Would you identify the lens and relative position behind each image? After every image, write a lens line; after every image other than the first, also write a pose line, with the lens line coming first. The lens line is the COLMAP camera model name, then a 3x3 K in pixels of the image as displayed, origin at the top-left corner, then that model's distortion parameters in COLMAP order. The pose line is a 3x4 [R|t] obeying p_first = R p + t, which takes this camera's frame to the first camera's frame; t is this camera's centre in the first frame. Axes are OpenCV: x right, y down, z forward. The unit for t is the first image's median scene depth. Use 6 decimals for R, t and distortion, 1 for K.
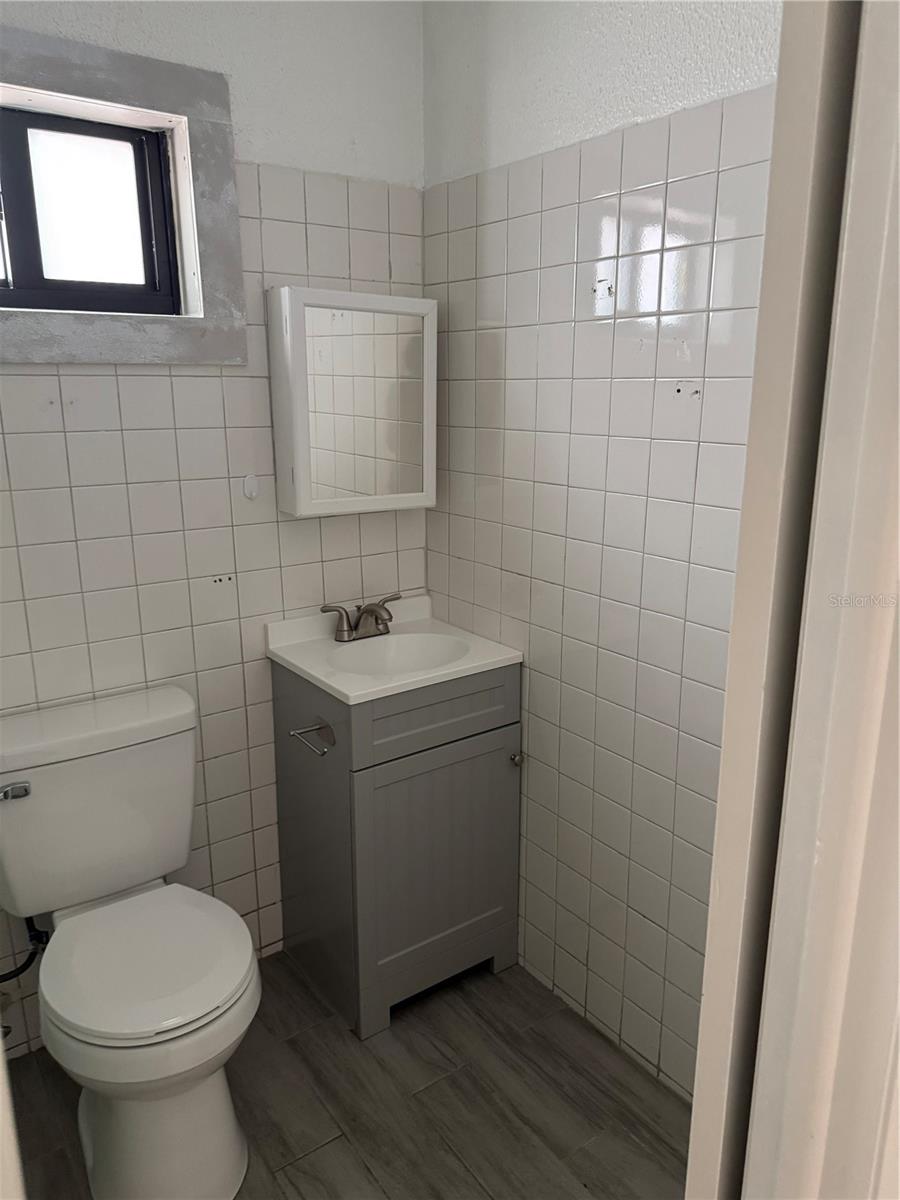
lens RADIAL K [[840.2, 0, 457.5], [0, 840.2, 598.1], [0, 0, 1]] dist [0.008082, -0.024097]
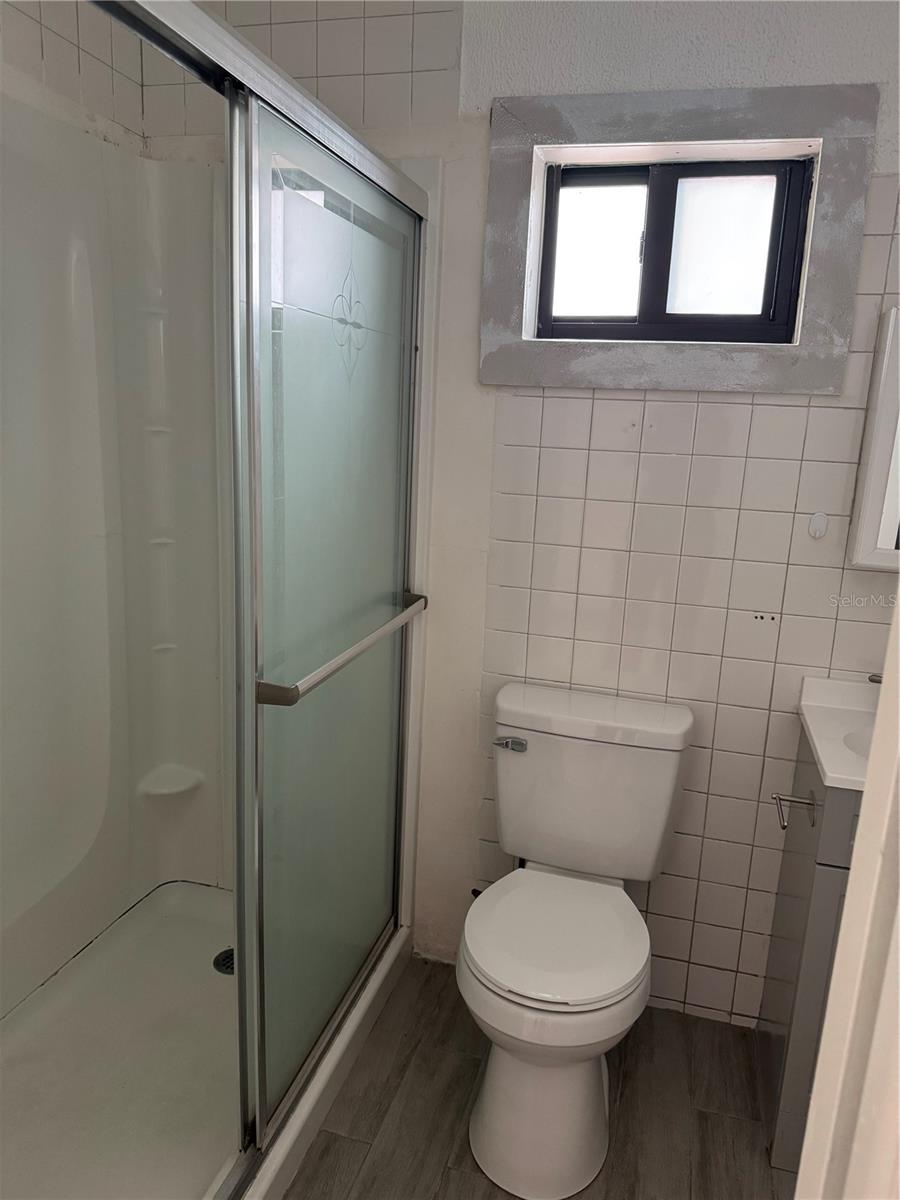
lens RADIAL K [[840.2, 0, 454.0], [0, 840.2, 602.5], [0, 0, 1]] dist [0.008082, -0.024097]
pose [[0.612546, 0.204251, -0.763590, 0.249325], [-0.234867, 0.969438, 0.070904, -0.025512], [0.754735, 0.135910, 0.641797, 0.130703]]
